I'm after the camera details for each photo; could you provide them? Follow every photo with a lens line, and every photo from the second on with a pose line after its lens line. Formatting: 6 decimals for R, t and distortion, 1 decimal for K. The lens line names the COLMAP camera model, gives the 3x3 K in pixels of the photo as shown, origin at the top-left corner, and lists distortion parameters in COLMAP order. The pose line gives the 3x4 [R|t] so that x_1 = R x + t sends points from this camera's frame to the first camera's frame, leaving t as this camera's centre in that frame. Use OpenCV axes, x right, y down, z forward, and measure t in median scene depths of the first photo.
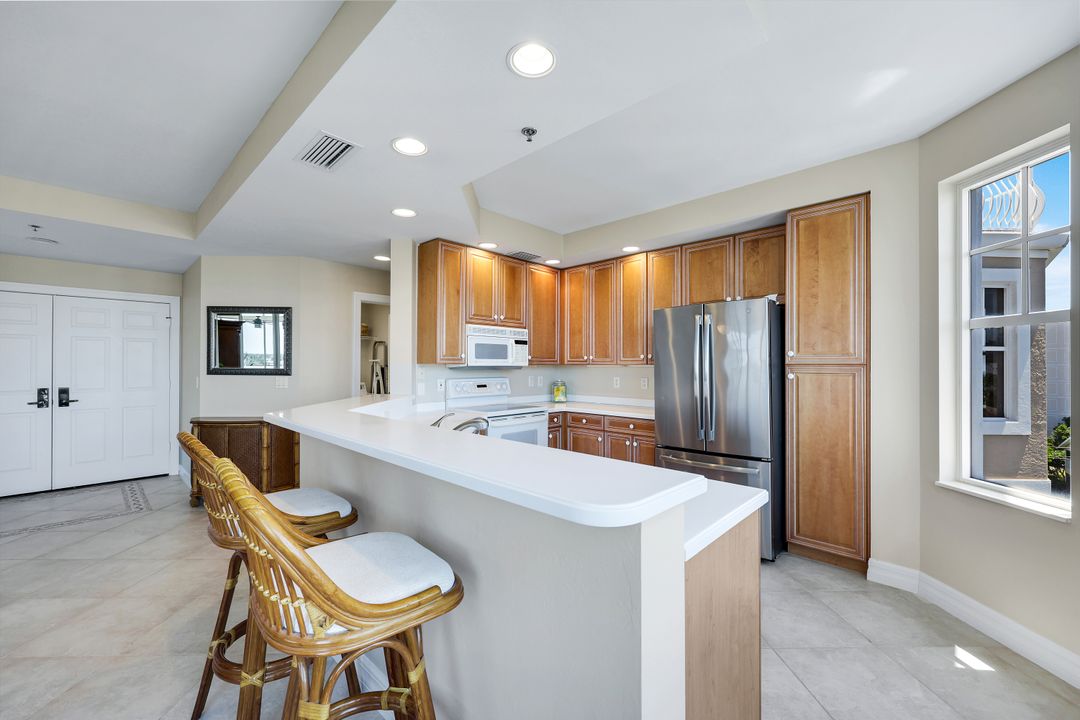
lens RADIAL K [[439.3, 0, 539.9], [0, 439.3, 359.5], [0, 0, 1]] dist [0.001956, -0.000948]
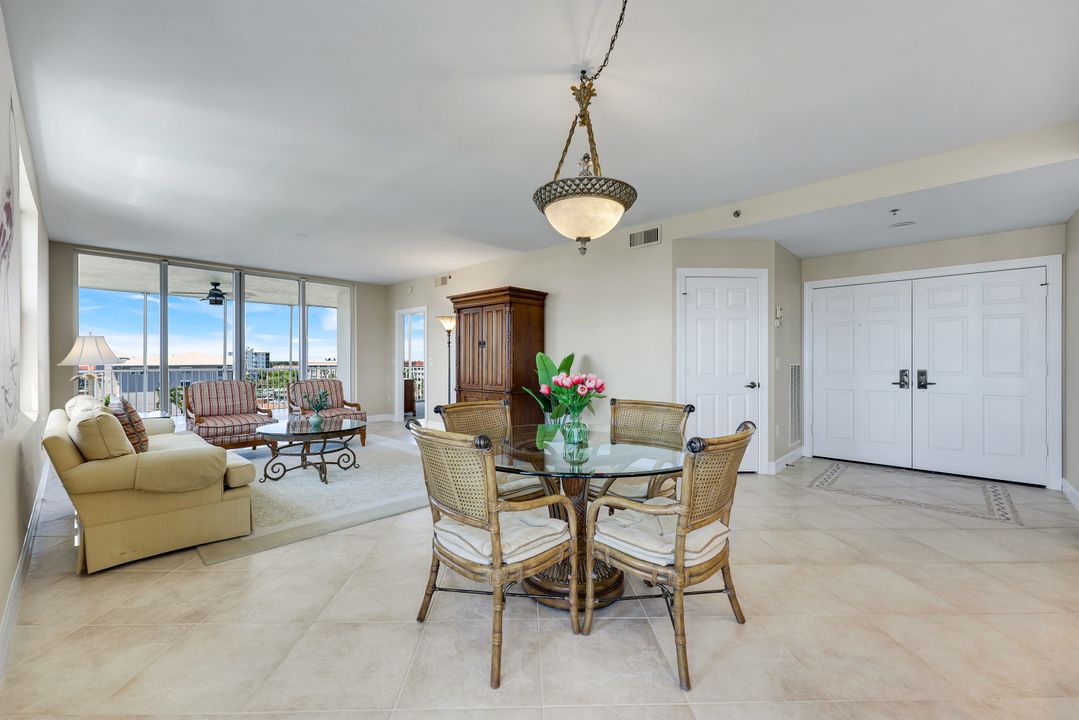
lens RADIAL K [[438.9, 0, 532.9], [0, 438.9, 362.2], [0, 0, 1]] dist [0.001956, -0.000948]
pose [[0.013043, 0.002818, -0.999911, -0.101866], [0.009965, 0.999946, 0.002948, 0.037563], [0.999865, -0.010003, 0.013014, 0.108930]]
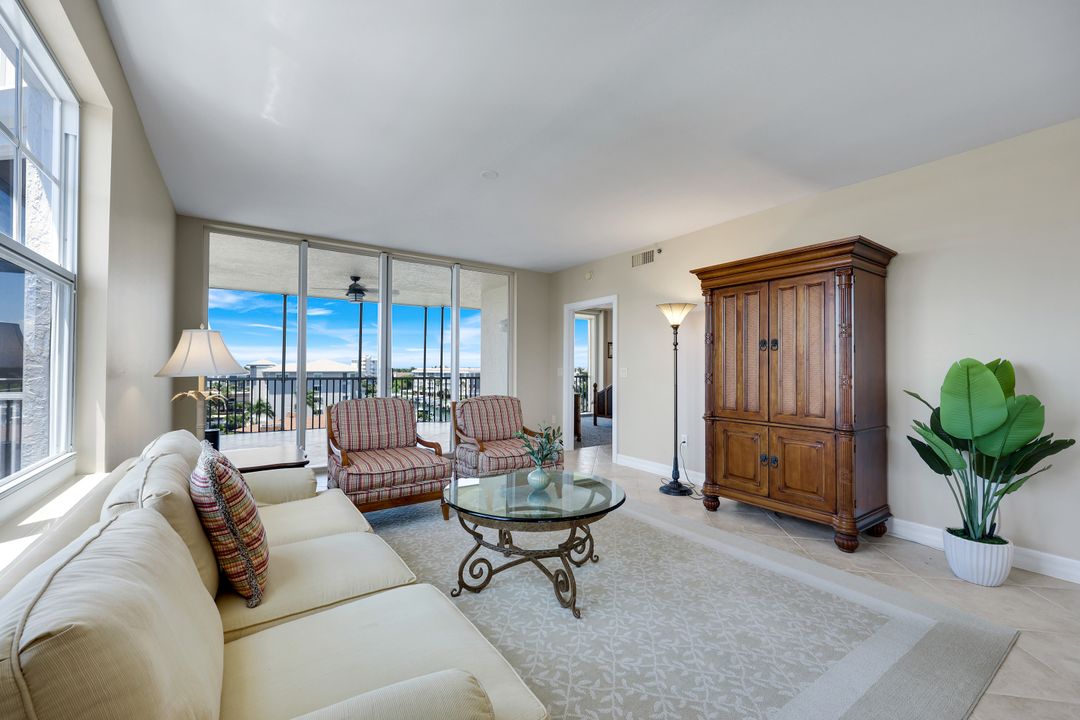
lens RADIAL K [[439.3, 0, 534.4], [0, 439.3, 362.1], [0, 0, 1]] dist [0.001956, -0.000948]
pose [[-0.195823, -0.016623, -0.980498, -0.571367], [0.002840, 0.999843, -0.017518, 0.029714], [0.980635, -0.006215, -0.195745, -0.276798]]
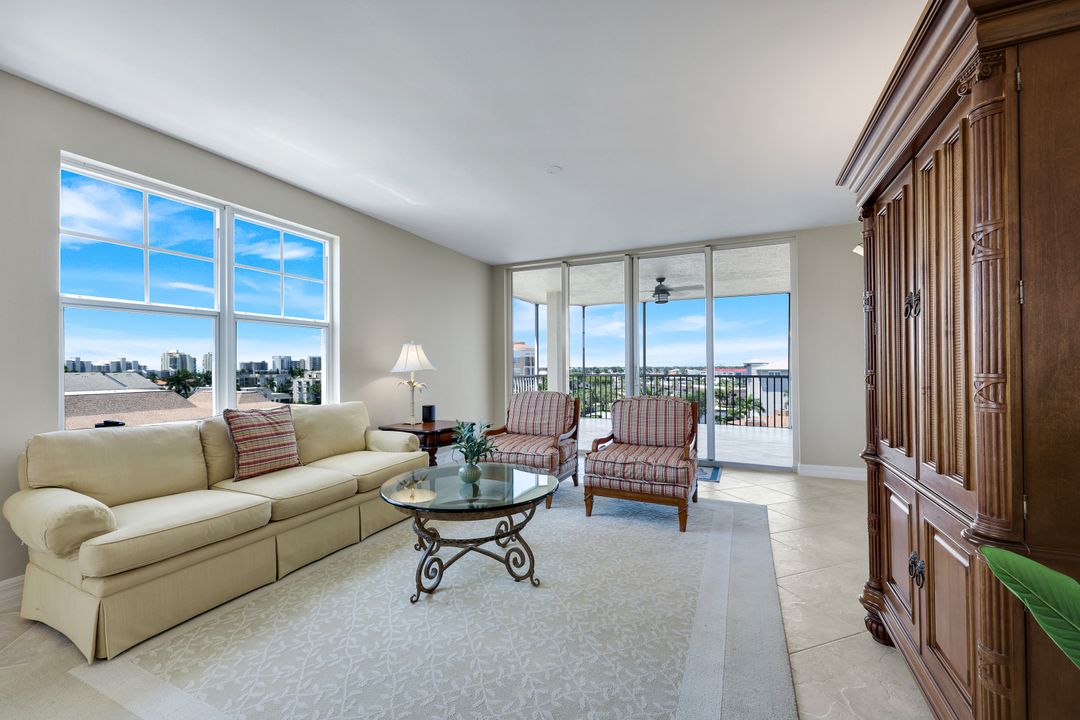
lens RADIAL K [[439.3, 0, 537.9], [0, 439.3, 364.4], [0, 0, 1]] dist [0.001956, -0.000948]
pose [[-0.945187, 0.003540, -0.326510, -1.023032], [0.008536, 0.999867, -0.013871, 0.035483], [0.326418, -0.015898, -0.945092, 0.197858]]
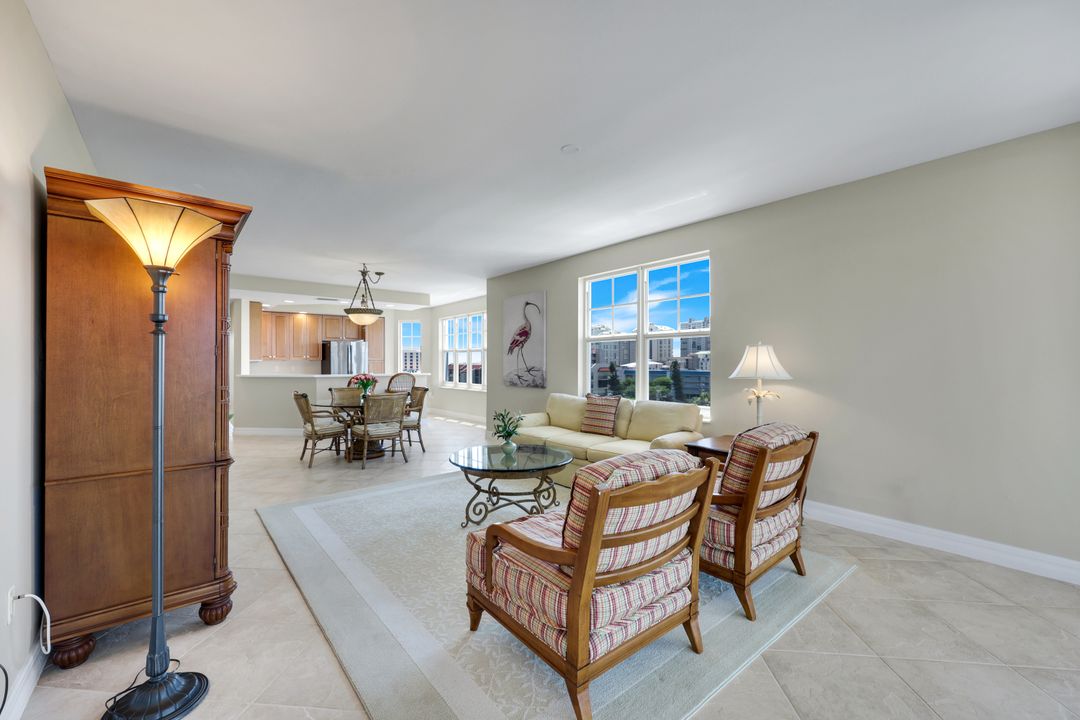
lens RADIAL K [[439.3, 0, 532.6], [0, 439.3, 359.5], [0, 0, 1]] dist [0.001956, -0.000948]
pose [[0.119184, 0.004146, 0.992864, -1.946000], [-0.007449, 0.999967, -0.003281, 0.006648], [-0.992844, -0.007005, 0.119211, -0.525315]]
